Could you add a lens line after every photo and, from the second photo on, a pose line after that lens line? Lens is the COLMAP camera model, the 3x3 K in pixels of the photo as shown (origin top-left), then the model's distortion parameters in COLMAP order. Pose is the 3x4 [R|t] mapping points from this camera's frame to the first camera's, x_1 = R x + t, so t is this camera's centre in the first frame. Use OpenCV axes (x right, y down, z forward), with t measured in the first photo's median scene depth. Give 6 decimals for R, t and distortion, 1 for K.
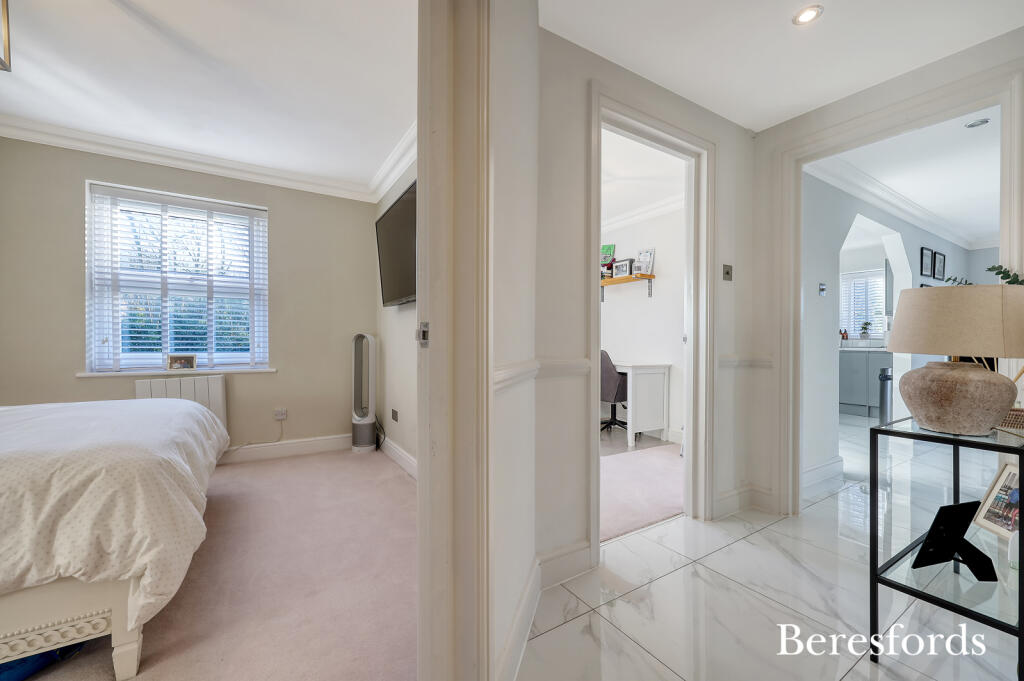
lens RADIAL K [[410.5, 0, 509.4], [0, 410.5, 346.8], [0, 0, 1]] dist [-0.001328, 0.000672]
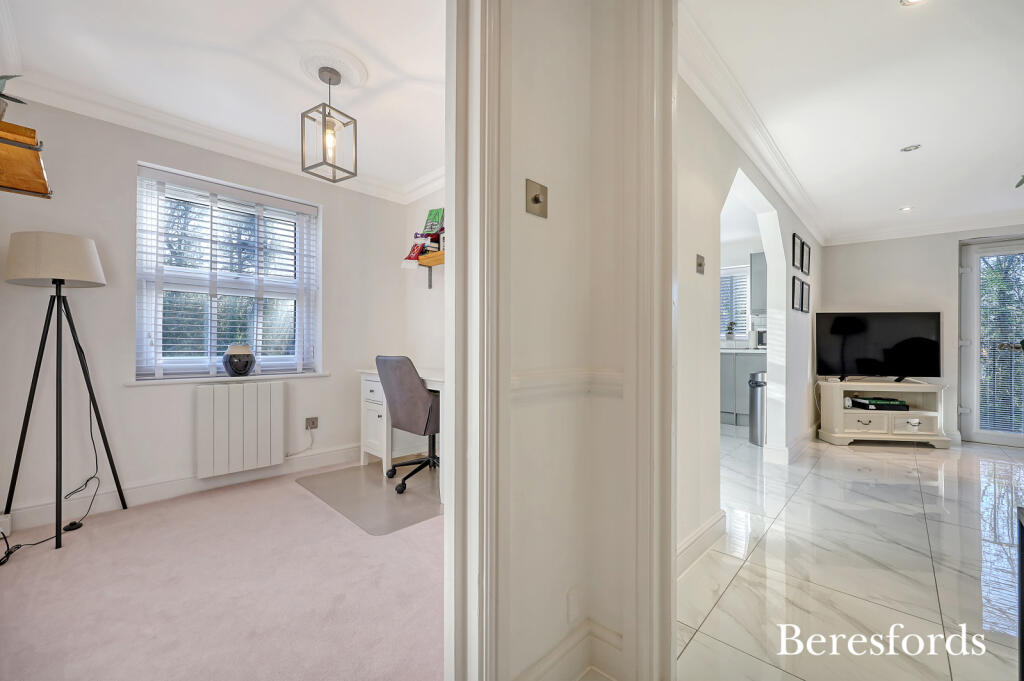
lens RADIAL K [[410.5, 0, 504.3], [0, 410.5, 342.1], [0, 0, 1]] dist [-0.001328, 0.000672]
pose [[0.972700, 0.000862, 0.232065, 0.195382], [0.001934, 0.999928, -0.011821, -0.005268], [-0.232058, 0.011947, 0.972629, 0.278686]]
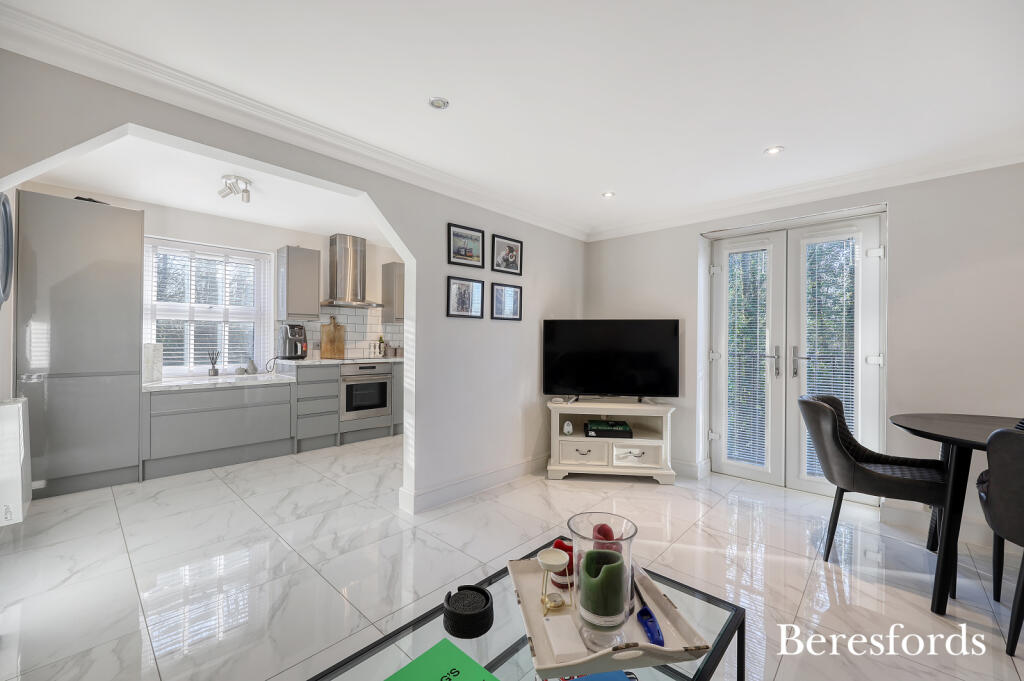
lens RADIAL K [[410.5, 0, 501.8], [0, 410.5, 336.1], [0, 0, 1]] dist [-0.001328, 0.000672]
pose [[0.972996, 0.004637, 0.230774, 0.876758], [0.000096, 0.999790, -0.020493, -0.035453], [-0.230821, 0.019962, 0.972792, 0.271413]]
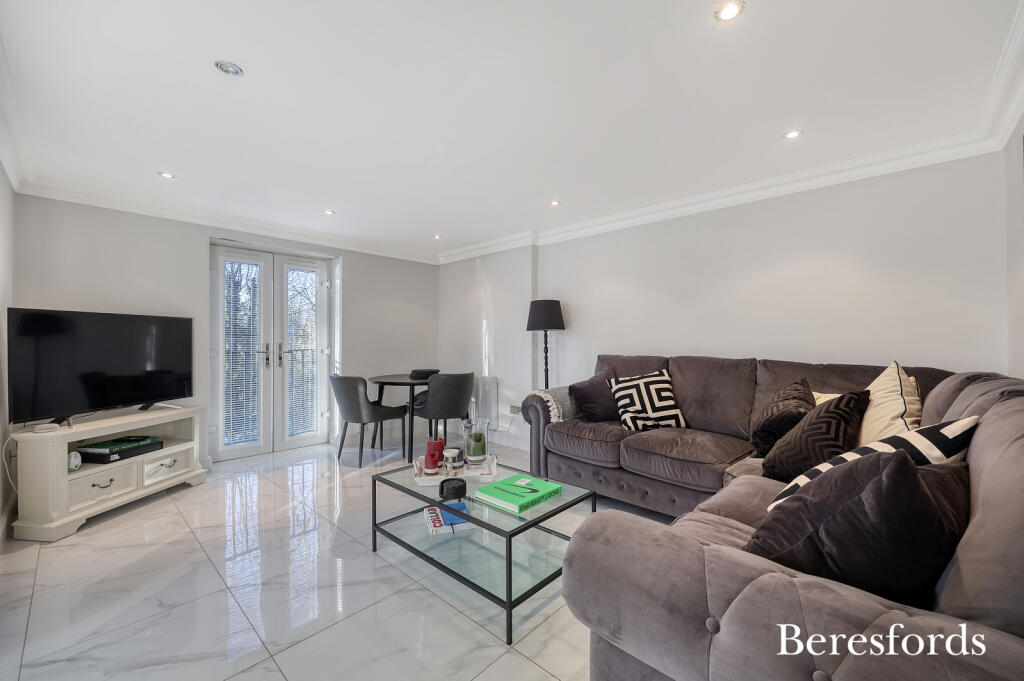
lens RADIAL K [[410.5, 0, 511.2], [0, 410.5, 338.2], [0, 0, 1]] dist [-0.001328, 0.000672]
pose [[-0.236853, 0.005497, 0.971530, 0.483064], [0.019832, 0.999803, -0.000822, -0.033092], [-0.971343, 0.019072, -0.236915, 0.556594]]
